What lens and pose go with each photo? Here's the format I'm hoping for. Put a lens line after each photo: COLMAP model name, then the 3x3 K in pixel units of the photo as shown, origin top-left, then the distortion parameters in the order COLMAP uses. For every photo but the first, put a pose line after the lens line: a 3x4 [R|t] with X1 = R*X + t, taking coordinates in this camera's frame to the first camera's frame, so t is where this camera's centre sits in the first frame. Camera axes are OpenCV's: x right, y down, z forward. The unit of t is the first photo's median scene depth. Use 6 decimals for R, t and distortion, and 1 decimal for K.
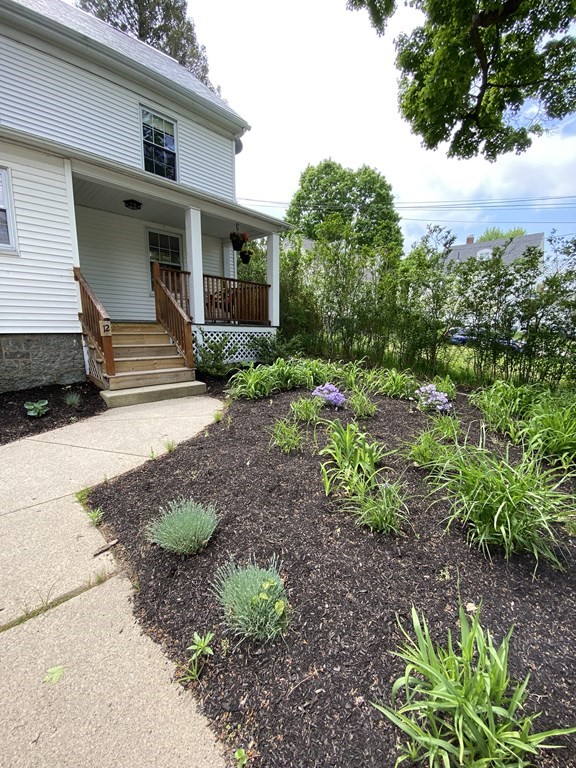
lens RADIAL K [[310.7, 0, 288.0], [0, 310.7, 384.0], [0, 0, 1]] dist [0.024037, -0.019852]
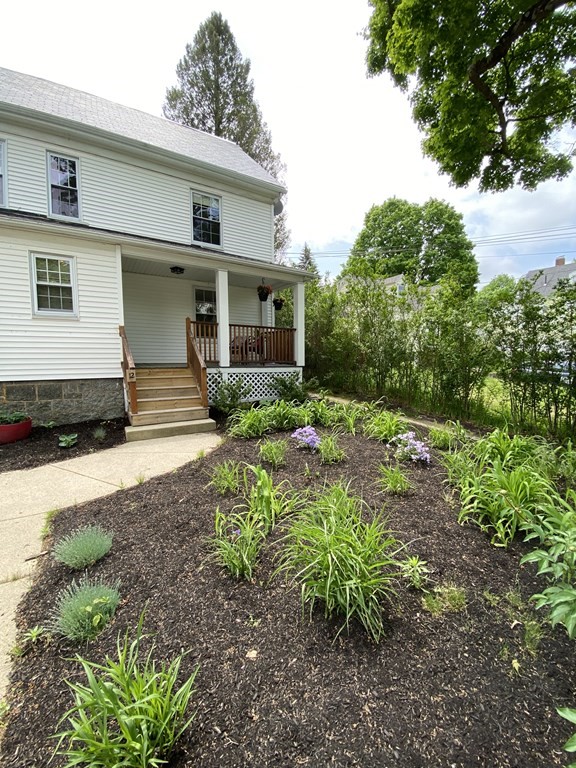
lens RADIAL K [[309.3, 0, 288.1], [0, 309.3, 387.6], [0, 0, 1]] dist [0.022050, -0.019801]
pose [[0.972915, 0.004349, -0.231123, 0.173716], [-0.025376, 0.995790, -0.088081, -0.022690], [0.229767, 0.091560, 0.968929, -0.020701]]
